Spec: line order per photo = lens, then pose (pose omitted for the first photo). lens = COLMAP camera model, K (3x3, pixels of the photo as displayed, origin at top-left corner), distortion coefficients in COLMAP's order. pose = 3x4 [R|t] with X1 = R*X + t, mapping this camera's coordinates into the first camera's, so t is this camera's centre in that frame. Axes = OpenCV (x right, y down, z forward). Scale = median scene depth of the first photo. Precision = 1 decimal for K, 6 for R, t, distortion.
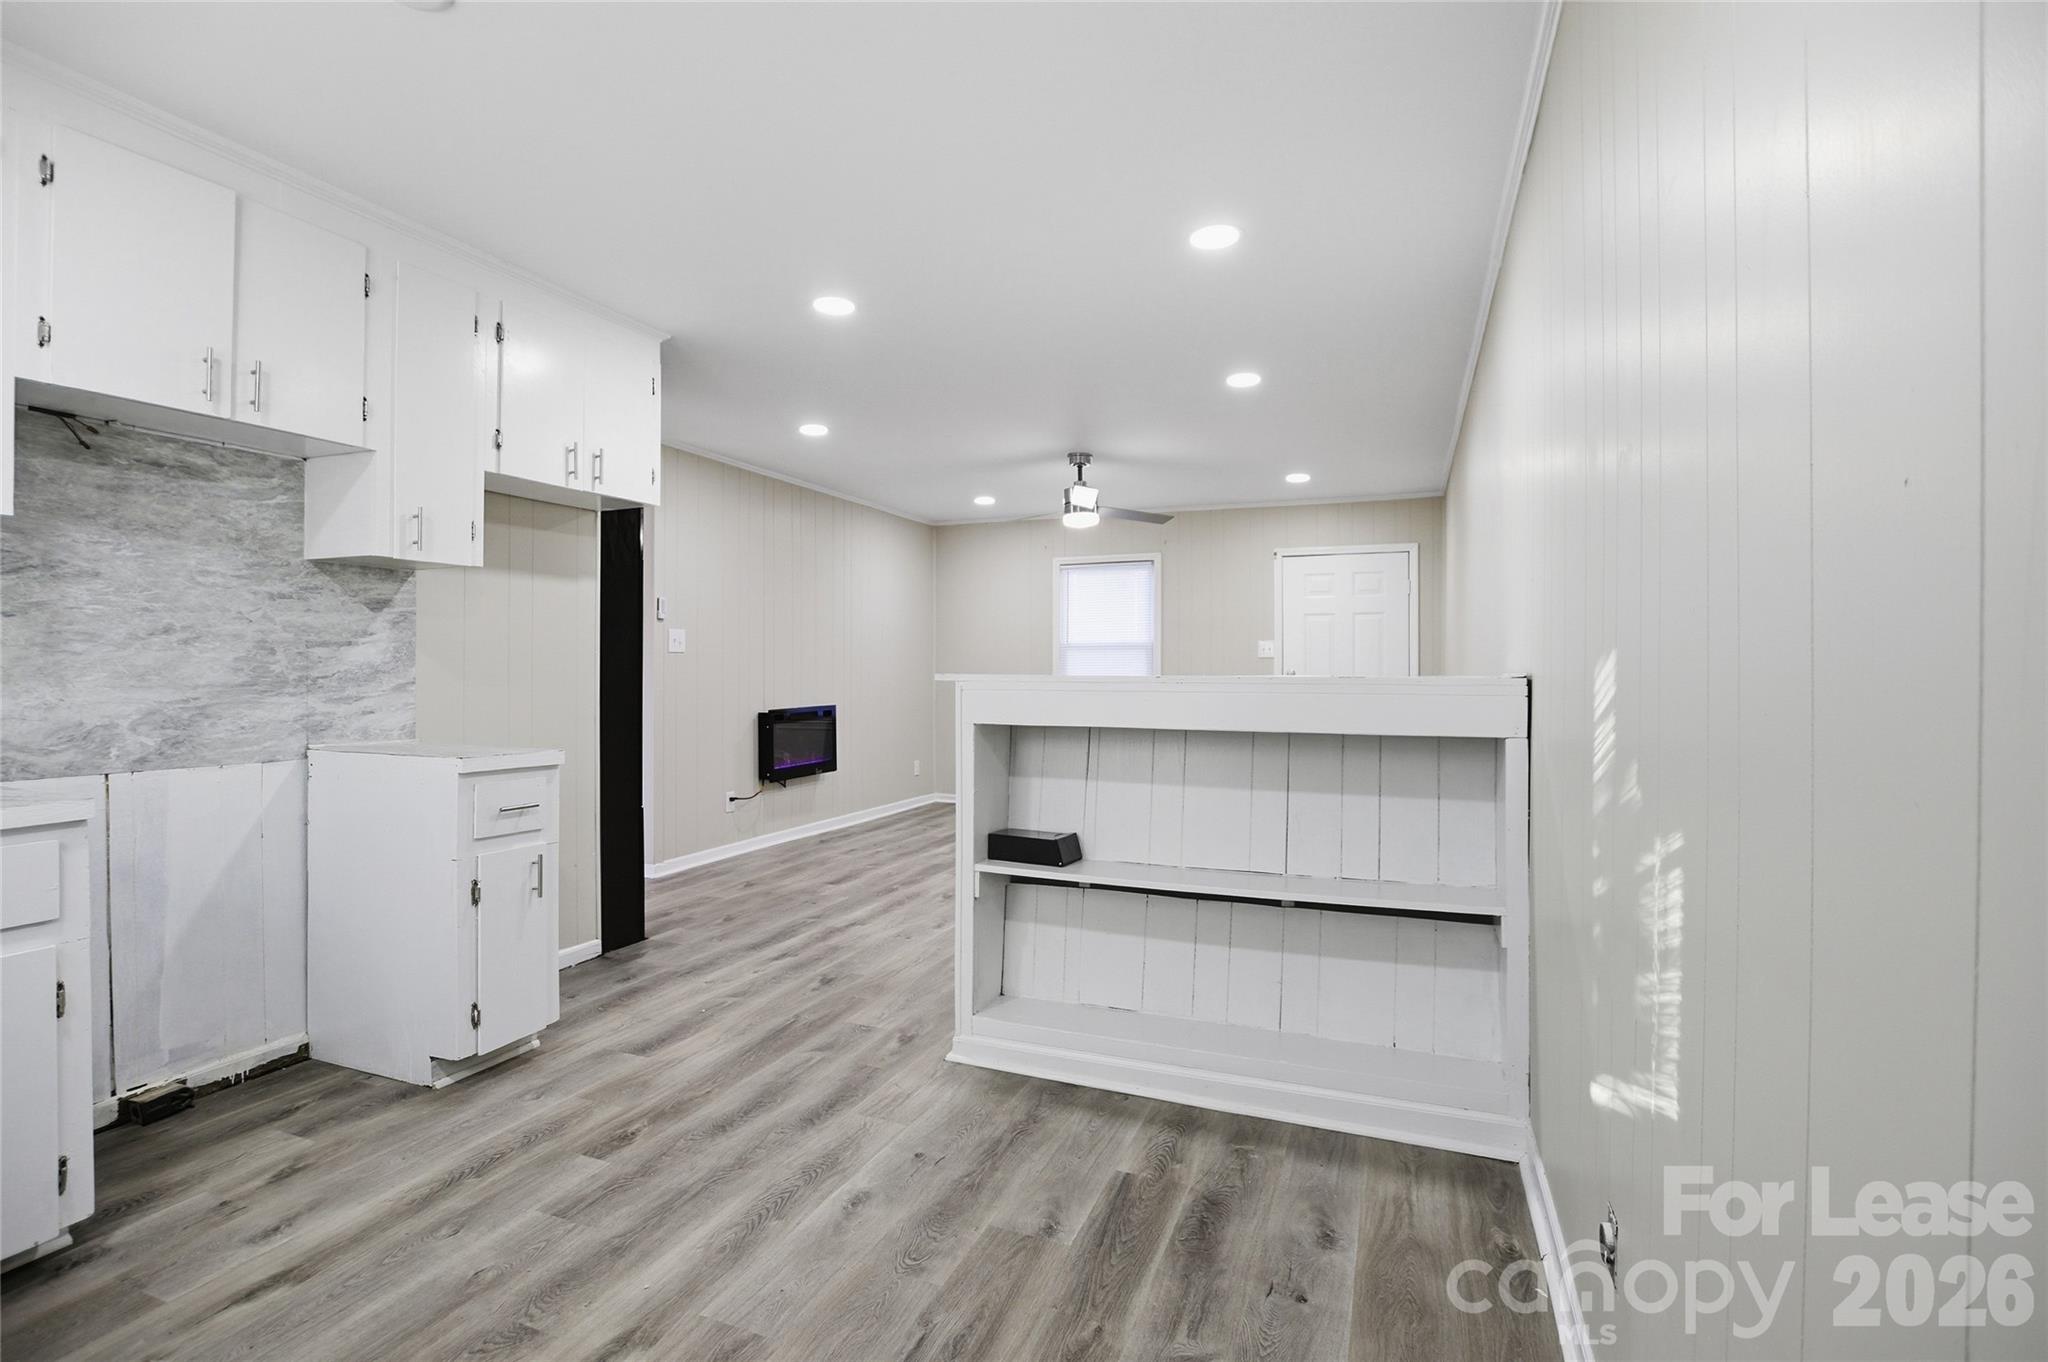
lens RADIAL K [[955.9, 0, 1015.1], [0, 955.9, 673.9], [0, 0, 1]] dist [-0.027361, 0.000509]
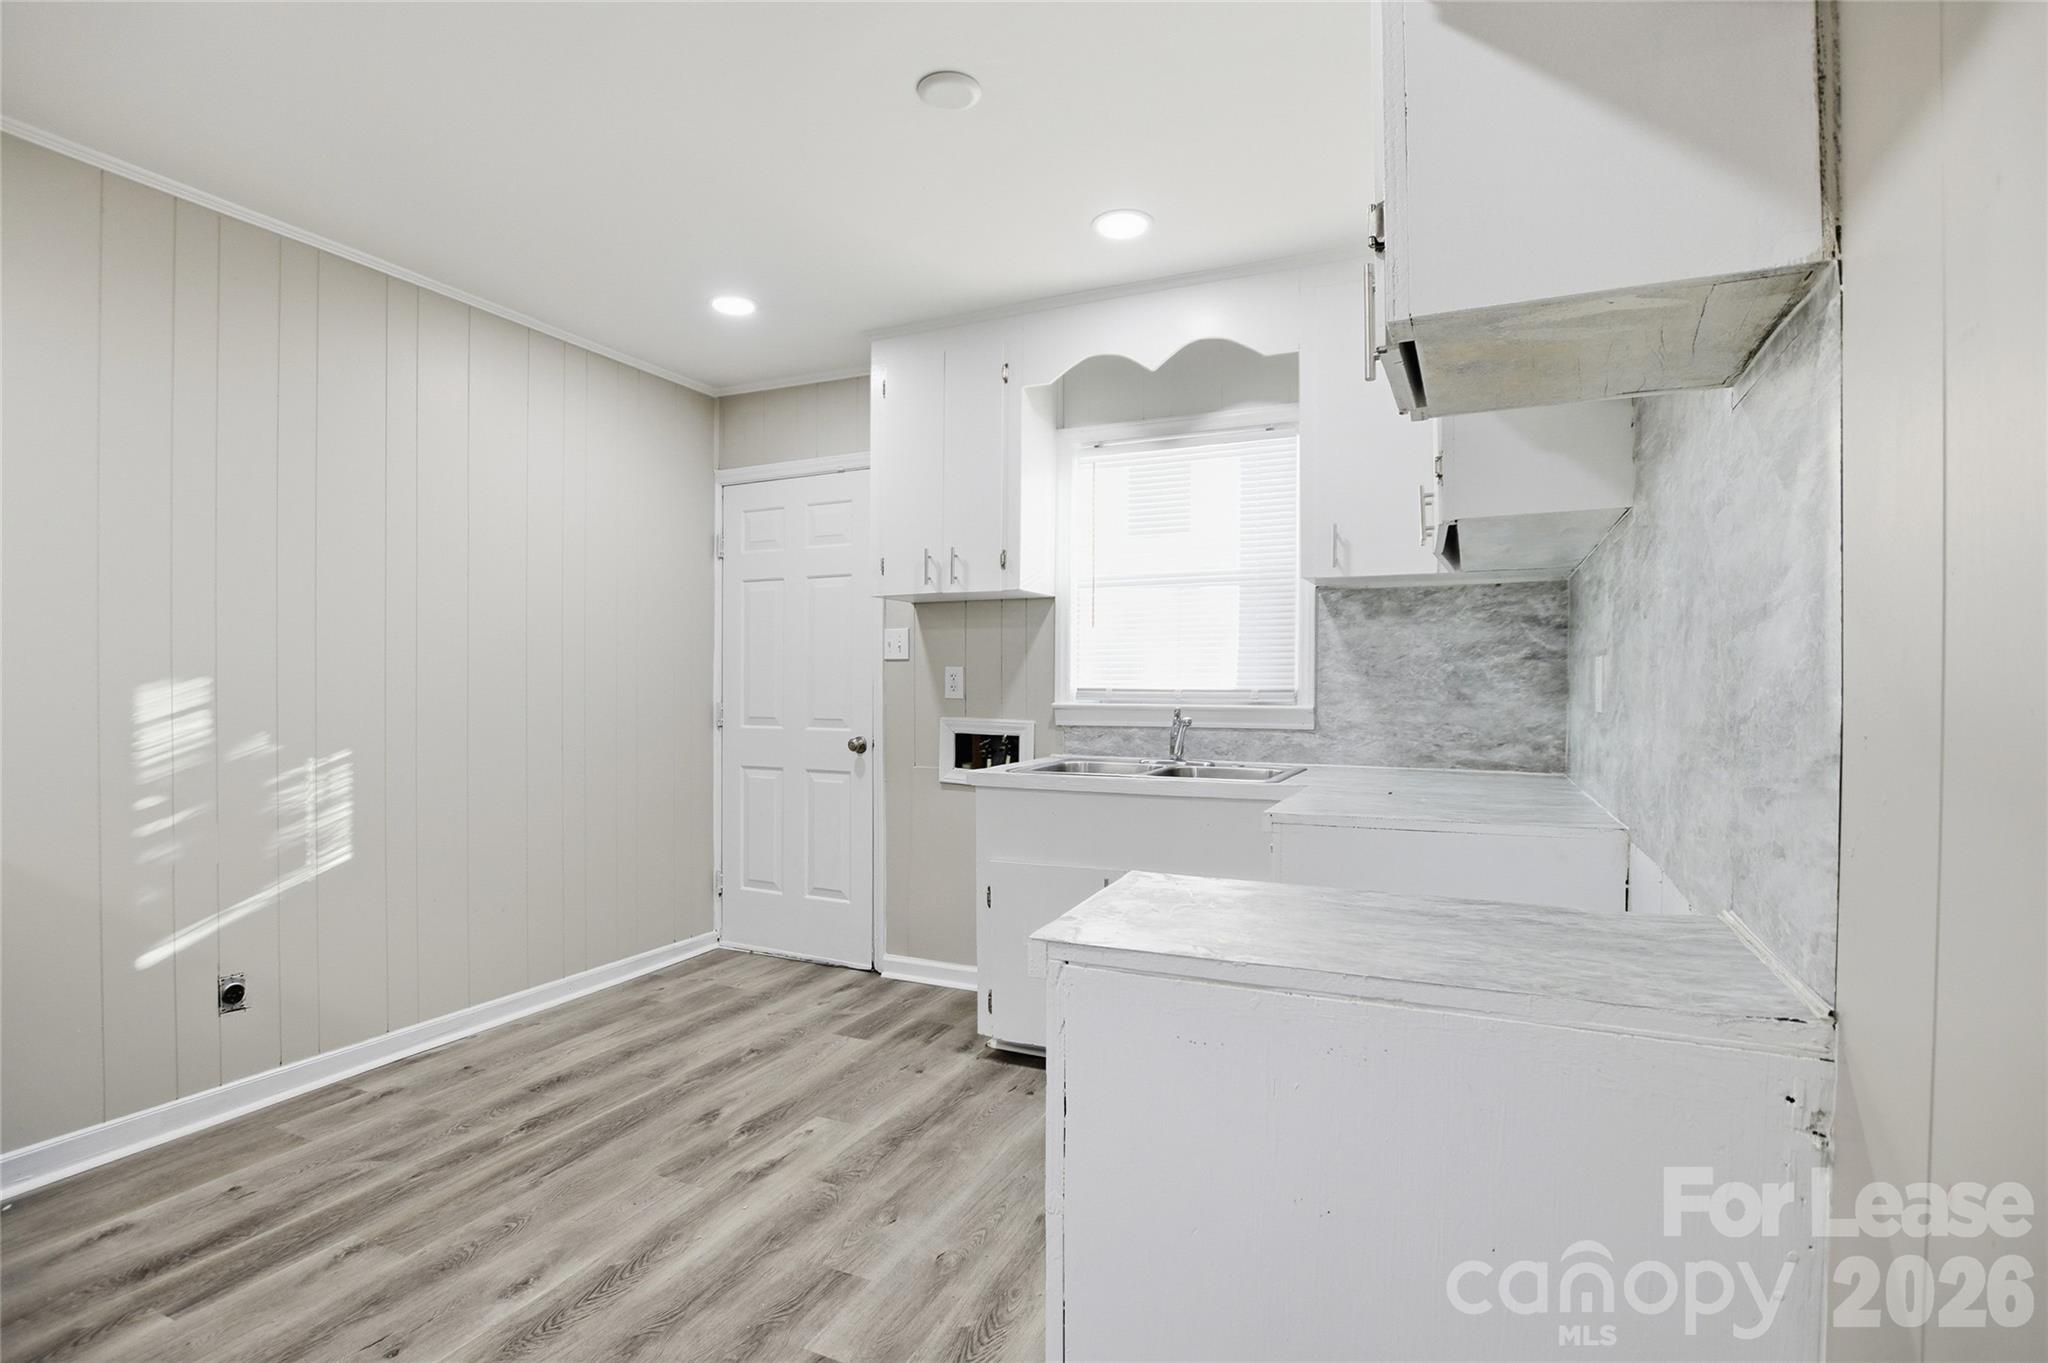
lens RADIAL K [[978.4, 0, 1015.9], [0, 978.4, 693.7], [0, 0, 1]] dist [-0.028769, 0.000255]
pose [[-0.998214, -0.006019, 0.059431, -0.497631], [-0.005132, 0.999873, 0.015068, -0.010536], [-0.059514, 0.014737, -0.998119, 1.360242]]
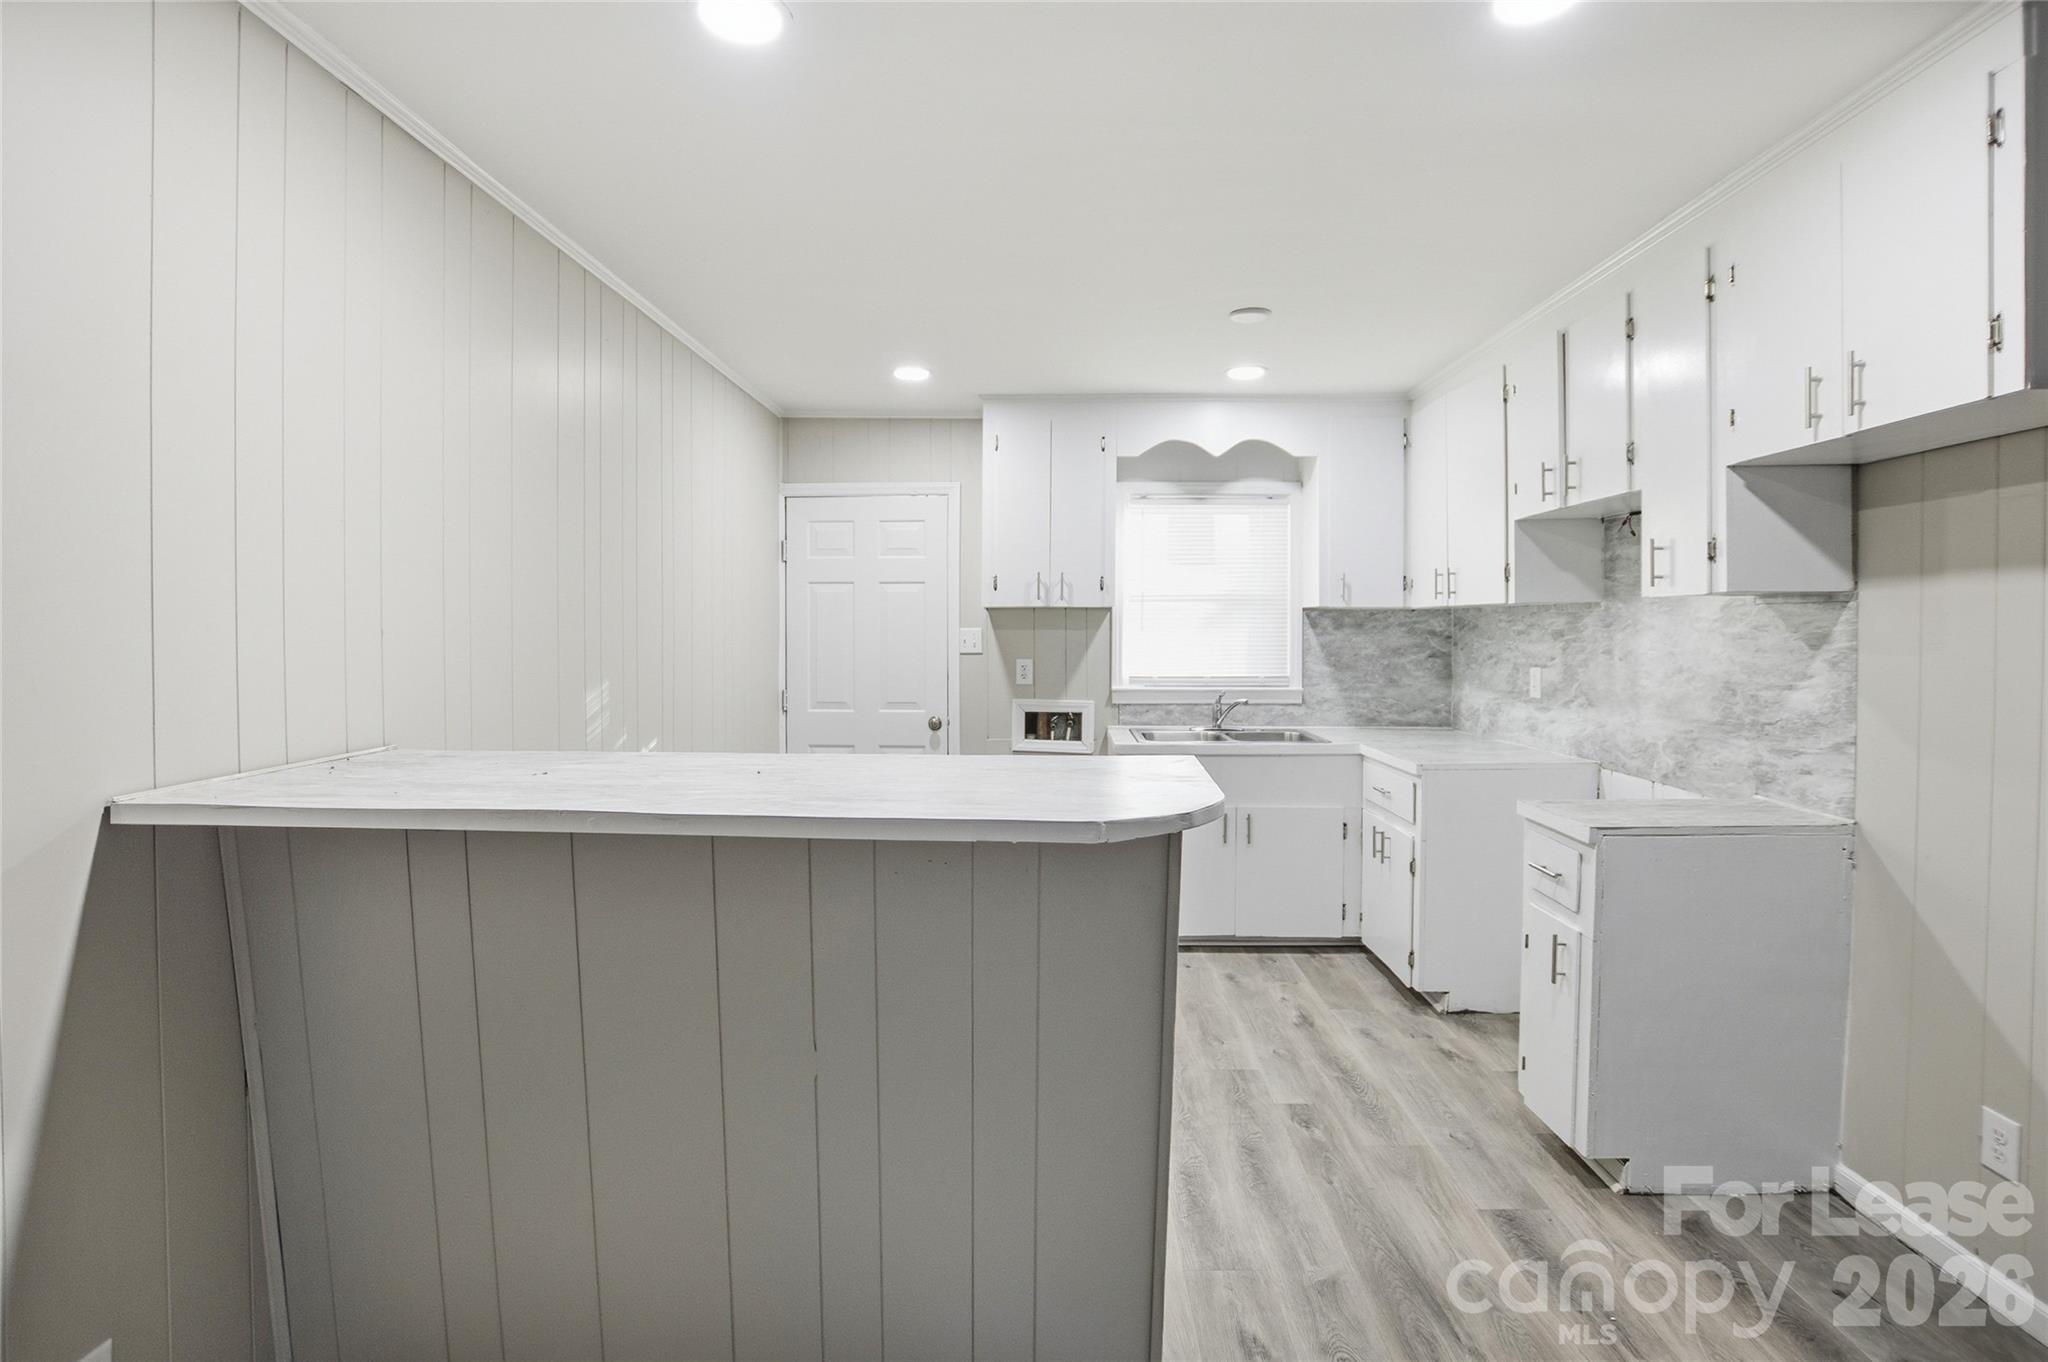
lens RADIAL K [[975.5, 0, 1020.2], [0, 975.5, 634.2], [0, 0, 1]] dist [-0.027963, 0.001337]
pose [[-0.939138, -0.000259, -0.343540, 0.255635], [-0.004470, 0.999924, 0.011466, -0.089964], [0.343511, 0.012304, -0.939068, 1.619538]]
